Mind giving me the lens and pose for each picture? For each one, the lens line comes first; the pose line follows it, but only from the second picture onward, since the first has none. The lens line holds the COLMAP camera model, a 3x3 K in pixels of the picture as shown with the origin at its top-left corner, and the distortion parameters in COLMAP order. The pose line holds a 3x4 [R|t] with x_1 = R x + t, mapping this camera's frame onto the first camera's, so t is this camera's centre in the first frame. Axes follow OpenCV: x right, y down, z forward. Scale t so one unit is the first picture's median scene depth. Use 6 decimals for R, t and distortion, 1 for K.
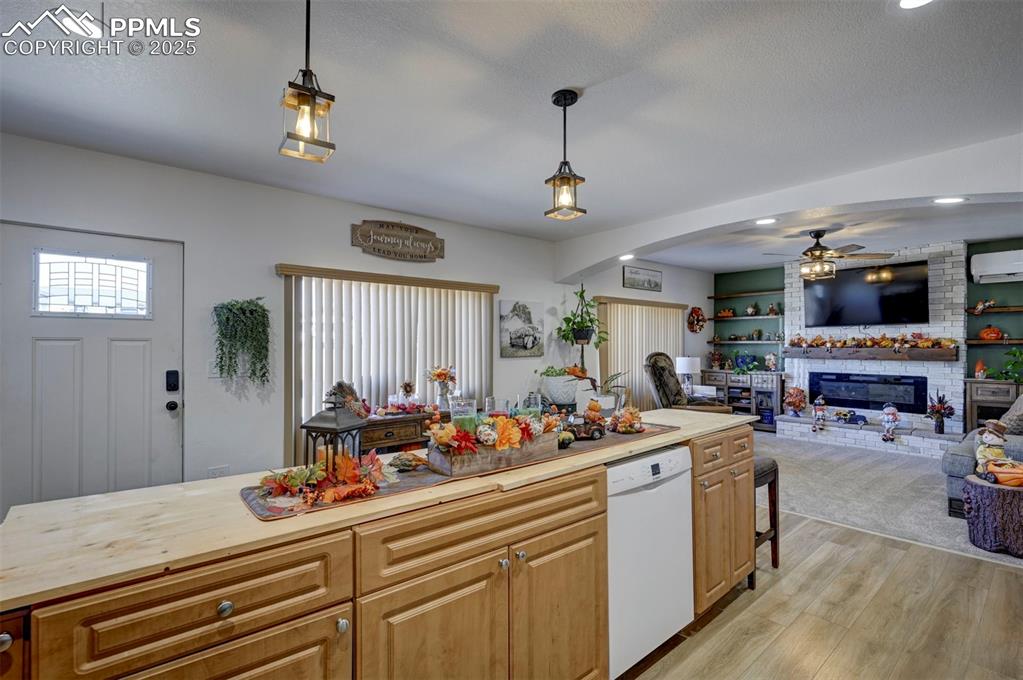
lens RADIAL K [[468.5, 0, 505.8], [0, 468.5, 343.3], [0, 0, 1]] dist [0.004344, 0.001060]
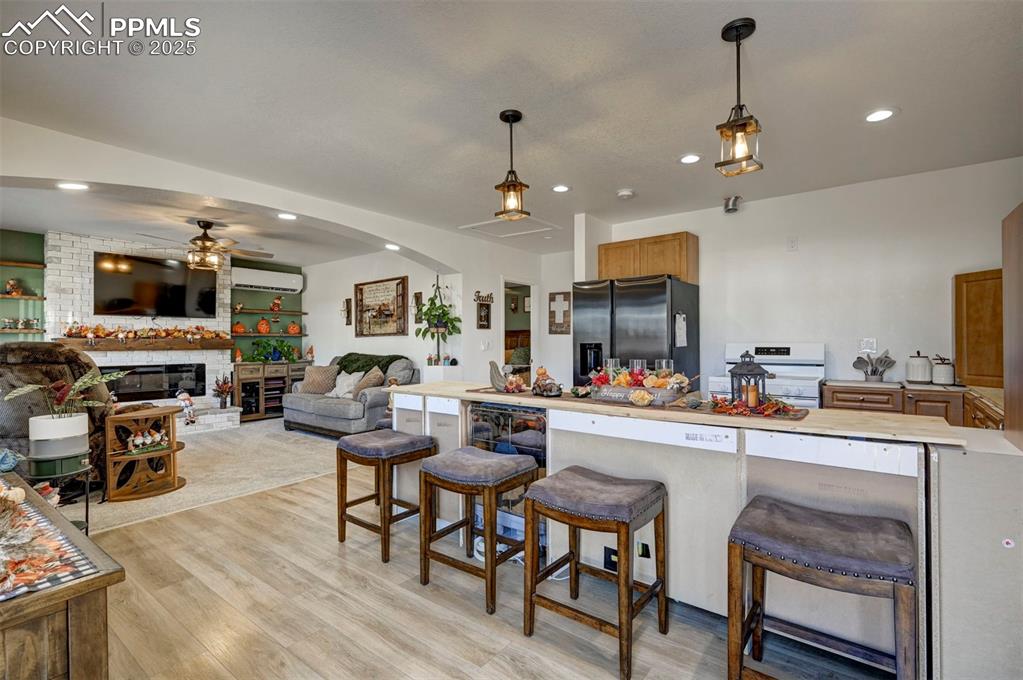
lens RADIAL K [[468.5, 0, 509.9], [0, 468.5, 339.3], [0, 0, 1]] dist [0.004344, 0.001060]
pose [[-0.203295, 0.004383, 0.979108, -0.400227], [-0.000172, 0.999990, -0.004513, 0.016039], [-0.979117, -0.001086, -0.203292, 0.488616]]
